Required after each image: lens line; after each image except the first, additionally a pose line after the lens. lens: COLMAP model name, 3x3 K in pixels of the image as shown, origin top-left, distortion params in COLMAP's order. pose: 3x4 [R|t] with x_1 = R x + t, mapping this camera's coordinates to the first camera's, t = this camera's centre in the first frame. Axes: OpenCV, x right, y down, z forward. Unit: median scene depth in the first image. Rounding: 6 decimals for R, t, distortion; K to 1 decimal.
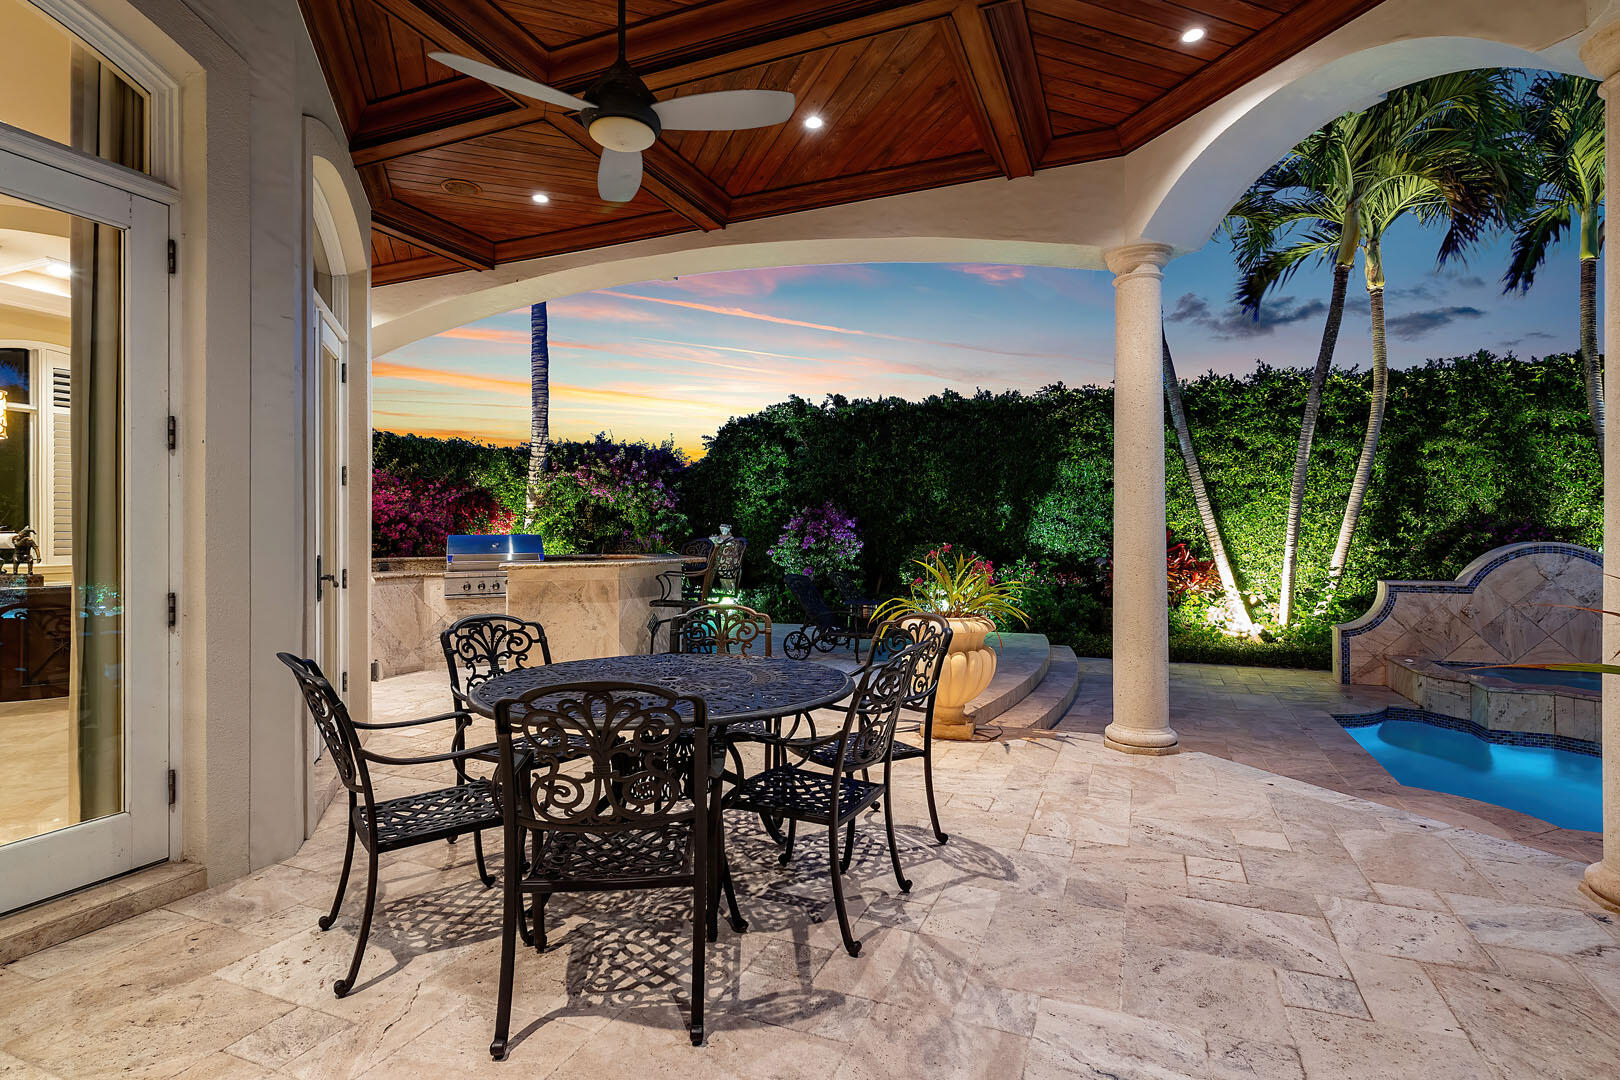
lens RADIAL K [[792.6, 0, 818.9], [0, 792.6, 530.1], [0, 0, 1]] dist [0.004084, -0.000602]
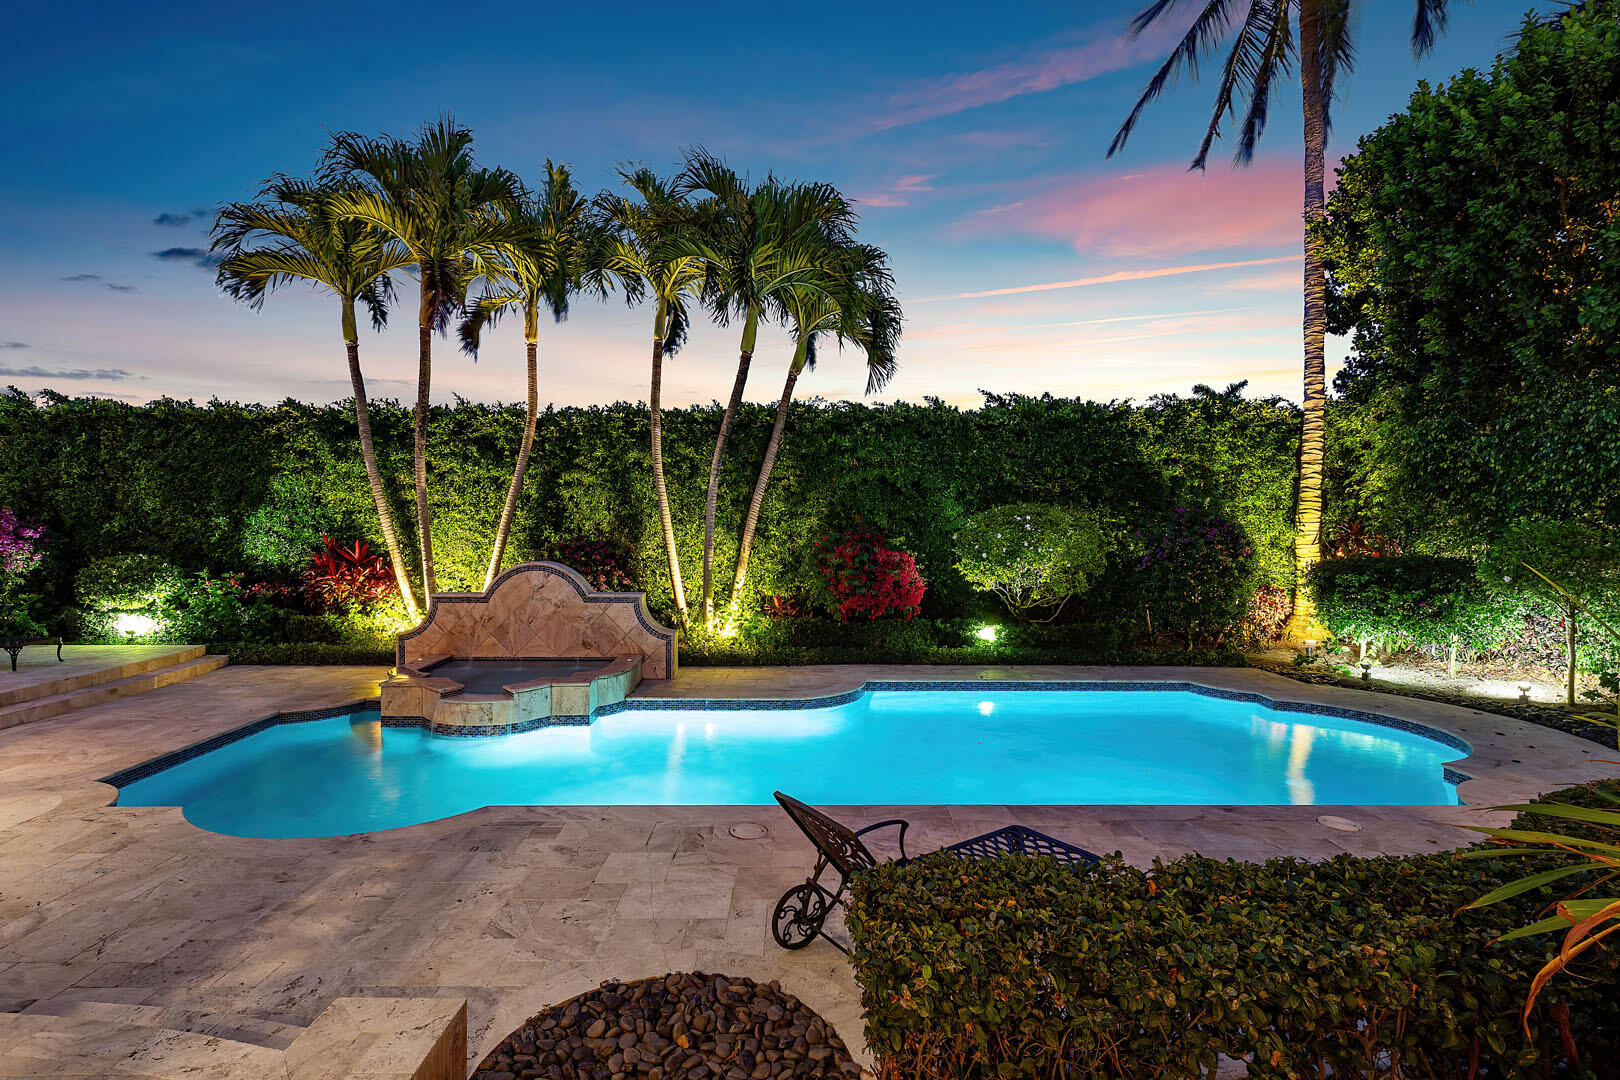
lens RADIAL K [[799.9, 0, 816.1], [0, 799.9, 535.9], [0, 0, 1]] dist [0.004263, -0.000133]
pose [[0.916452, 0.001059, 0.400143, 0.589195], [-0.013123, 0.999538, 0.027411, -0.050448], [-0.399929, -0.030371, 0.916043, -0.273666]]
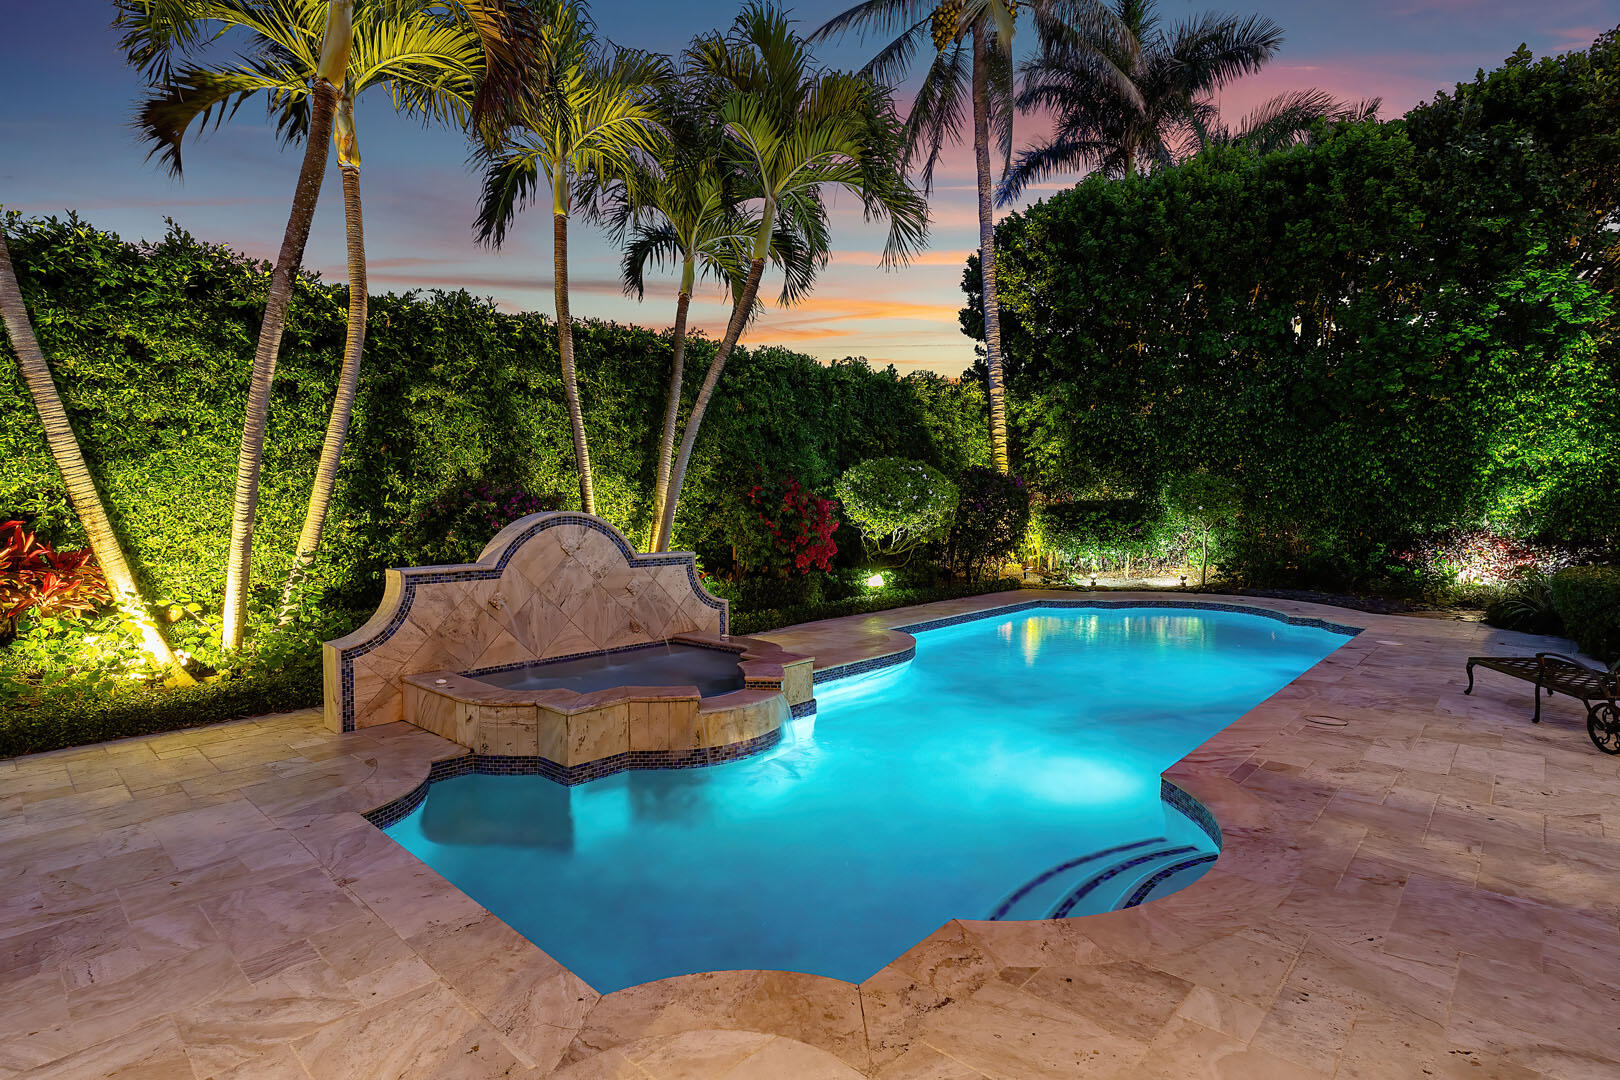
lens RADIAL K [[792.6, 0, 818.9], [0, 792.6, 530.1], [0, 0, 1]] dist [0.004084, -0.000602]
pose [[0.343011, -0.025502, 0.938985, 0.148846], [-0.002025, 0.999609, 0.027889, 0.007759], [-0.939329, -0.011468, 0.342825, 0.327422]]
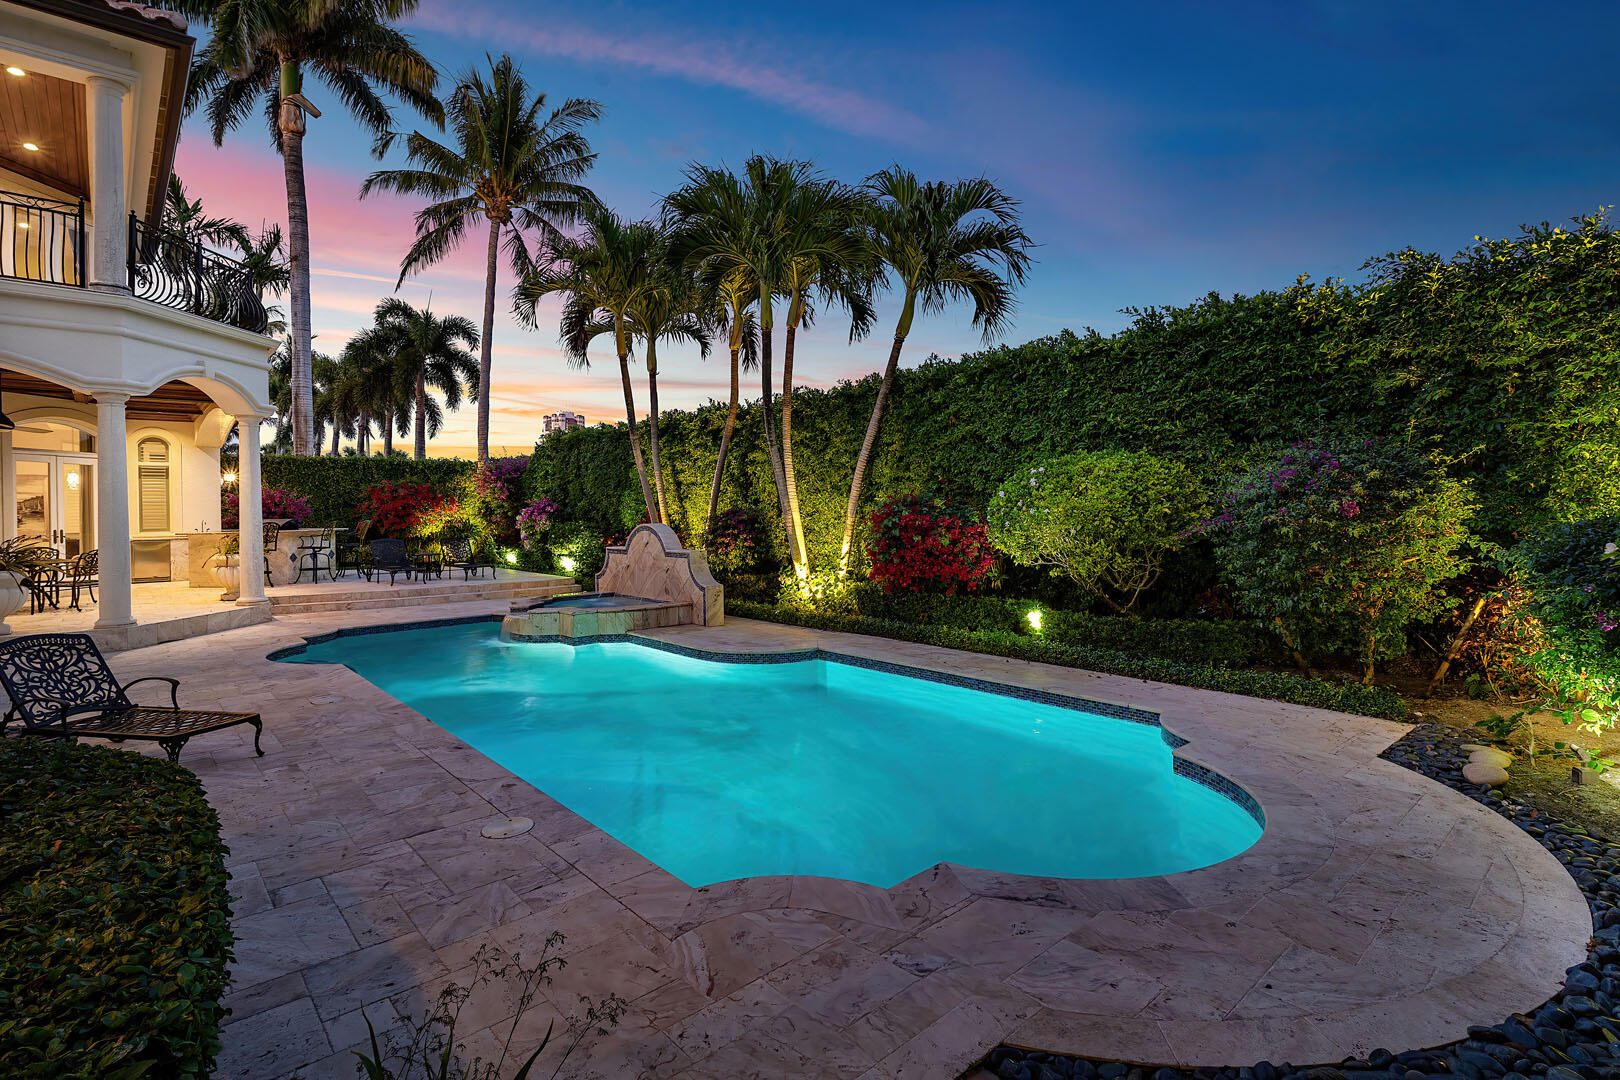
lens RADIAL K [[777.2, 0, 805.8], [0, 777.2, 502.4], [0, 0, 1]] dist [0.002790, 0.000038]
pose [[0.899196, -0.010112, -0.437428, 1.393968], [0.011359, 0.999935, 0.000234, -0.019063], [0.437398, -0.005179, 0.899253, -0.228684]]
